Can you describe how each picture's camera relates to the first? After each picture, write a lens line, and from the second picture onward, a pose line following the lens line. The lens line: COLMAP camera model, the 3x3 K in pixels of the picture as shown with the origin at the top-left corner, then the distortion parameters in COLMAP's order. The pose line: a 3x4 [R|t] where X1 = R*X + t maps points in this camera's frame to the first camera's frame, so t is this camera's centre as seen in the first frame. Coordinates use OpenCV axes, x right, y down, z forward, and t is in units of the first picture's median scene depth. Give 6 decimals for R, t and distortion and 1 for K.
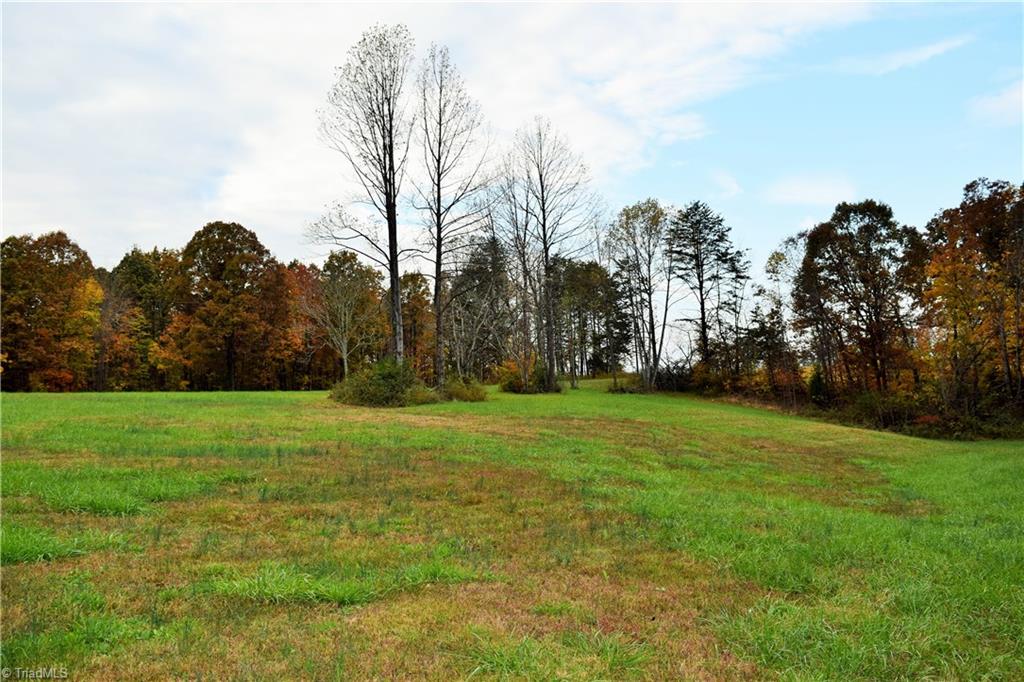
lens RADIAL K [[791.6, 0, 513.9], [0, 791.6, 331.8], [0, 0, 1]] dist [-0.020650, 0.009880]
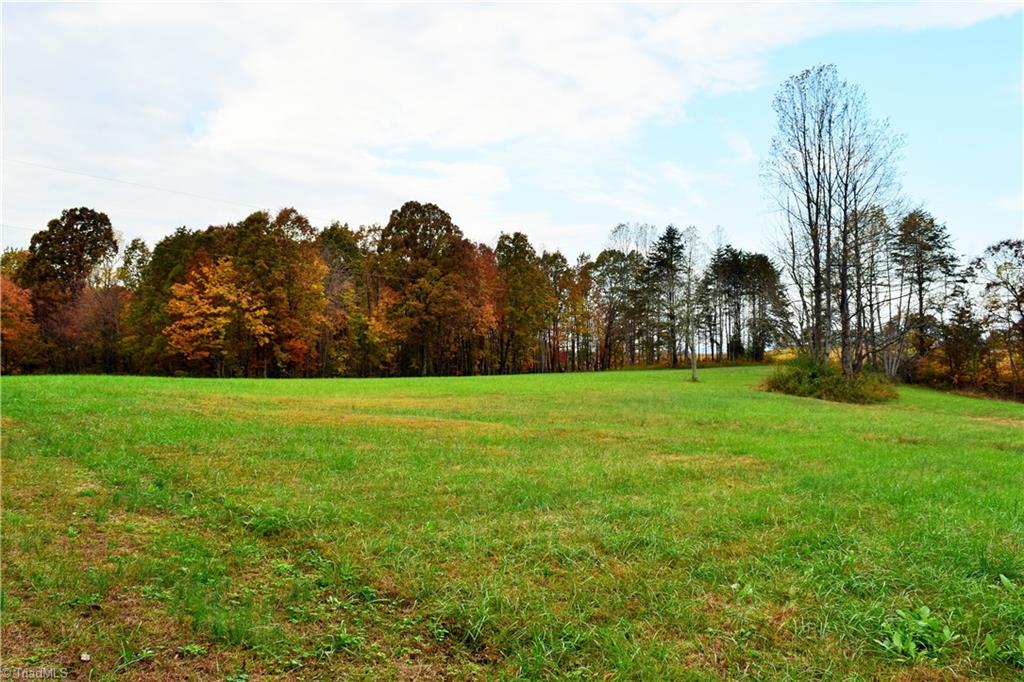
lens RADIAL K [[791.6, 0, 510.9], [0, 791.6, 344.7], [0, 0, 1]] dist [-0.020650, 0.009880]
pose [[0.998884, 0.035530, 0.031126, -0.560120], [-0.037273, 0.997658, 0.057347, -0.030968], [-0.029015, -0.058443, 0.997869, -0.119698]]
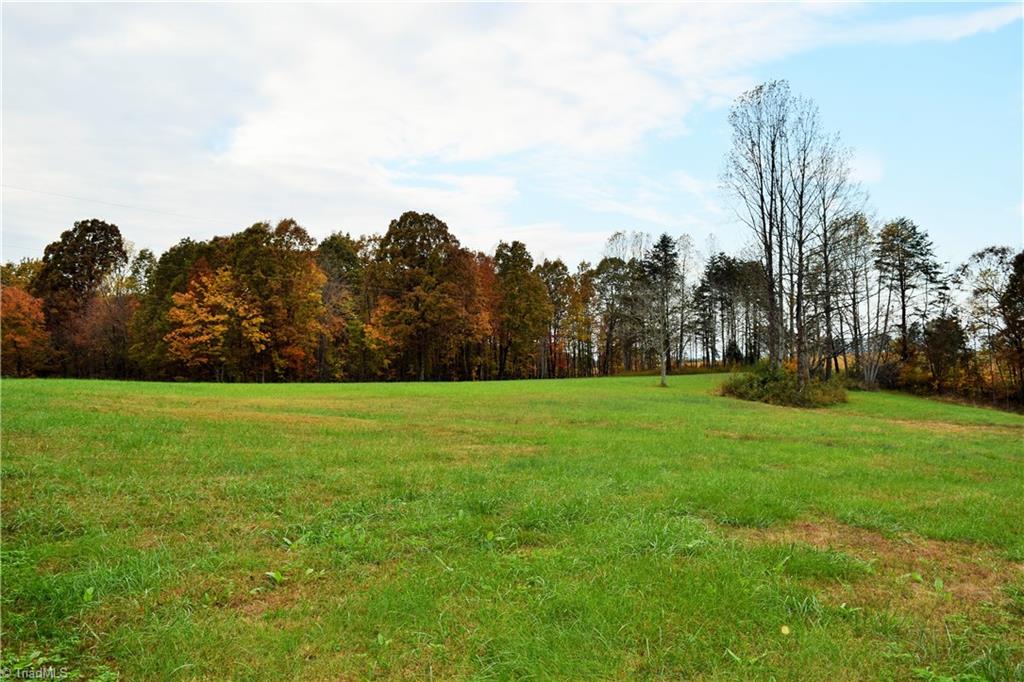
lens RADIAL K [[791.6, 0, 513.5], [0, 791.6, 333.5], [0, 0, 1]] dist [-0.020650, 0.009880]
pose [[0.999392, 0.034832, 0.001240, -0.478237], [-0.034854, 0.998741, 0.036065, -0.036389], [0.000018, -0.036086, 0.999349, -0.165550]]
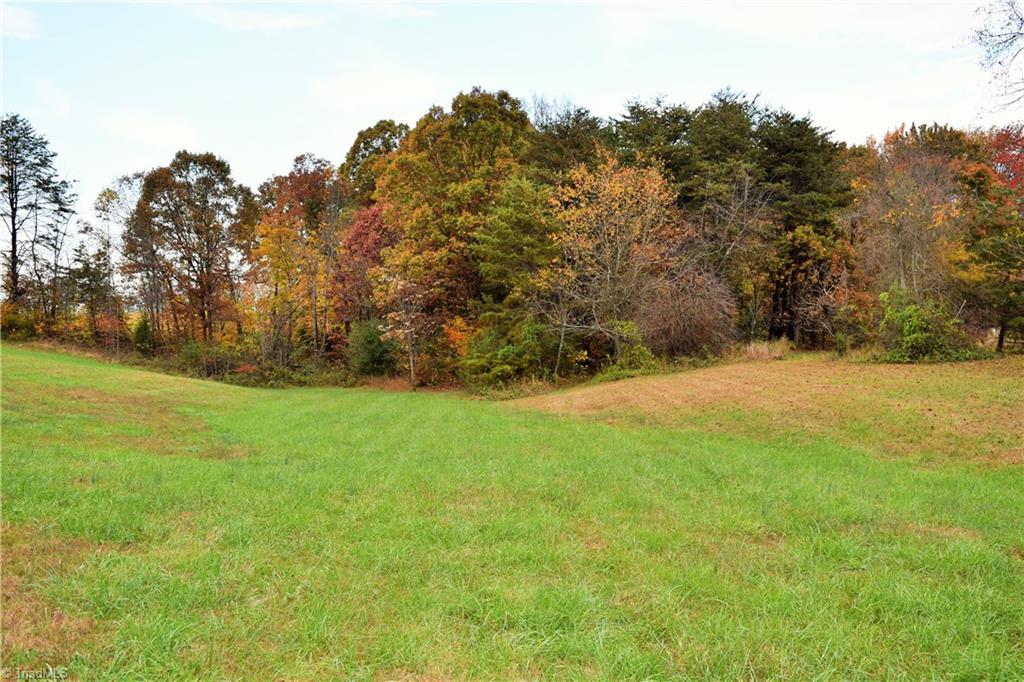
lens RADIAL K [[791.6, 0, 514.4], [0, 791.6, 332.8], [0, 0, 1]] dist [-0.020650, 0.009880]
pose [[0.690405, 0.039250, 0.722357, -0.002907], [-0.086740, 0.995815, 0.028794, -0.000437], [-0.718204, -0.082537, 0.690920, -0.001602]]
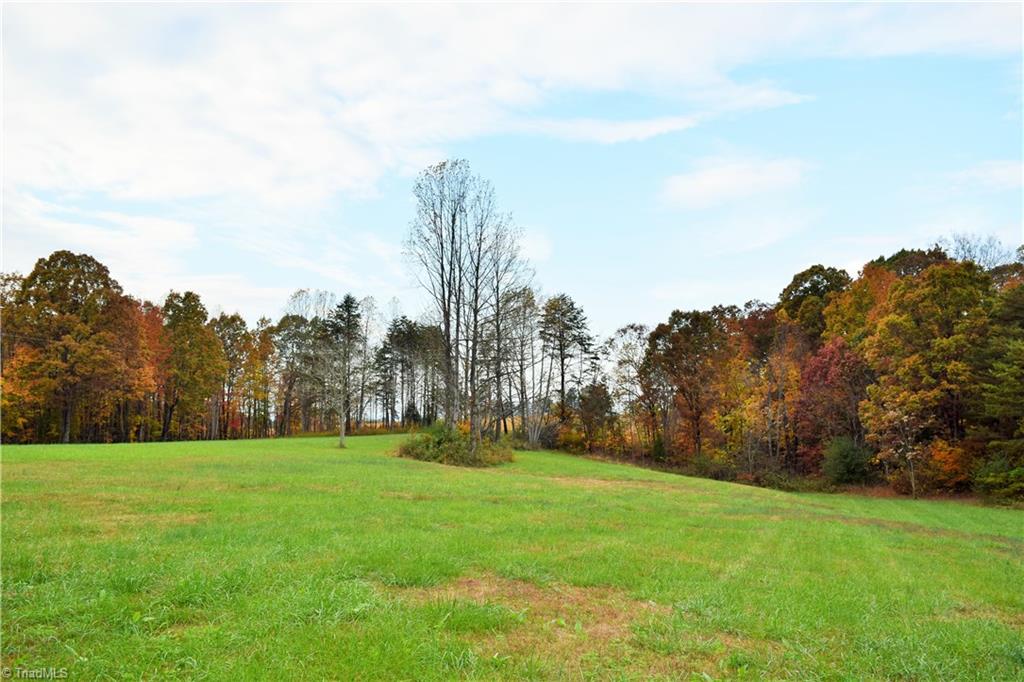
lens RADIAL K [[791.6, 0, 512.5], [0, 791.6, 332.7], [0, 0, 1]] dist [-0.020650, 0.009880]
pose [[0.920704, 0.082808, 0.381374, -0.477404], [-0.064339, 0.996065, -0.060953, -0.036871], [-0.384921, 0.031582, 0.922409, -0.167505]]
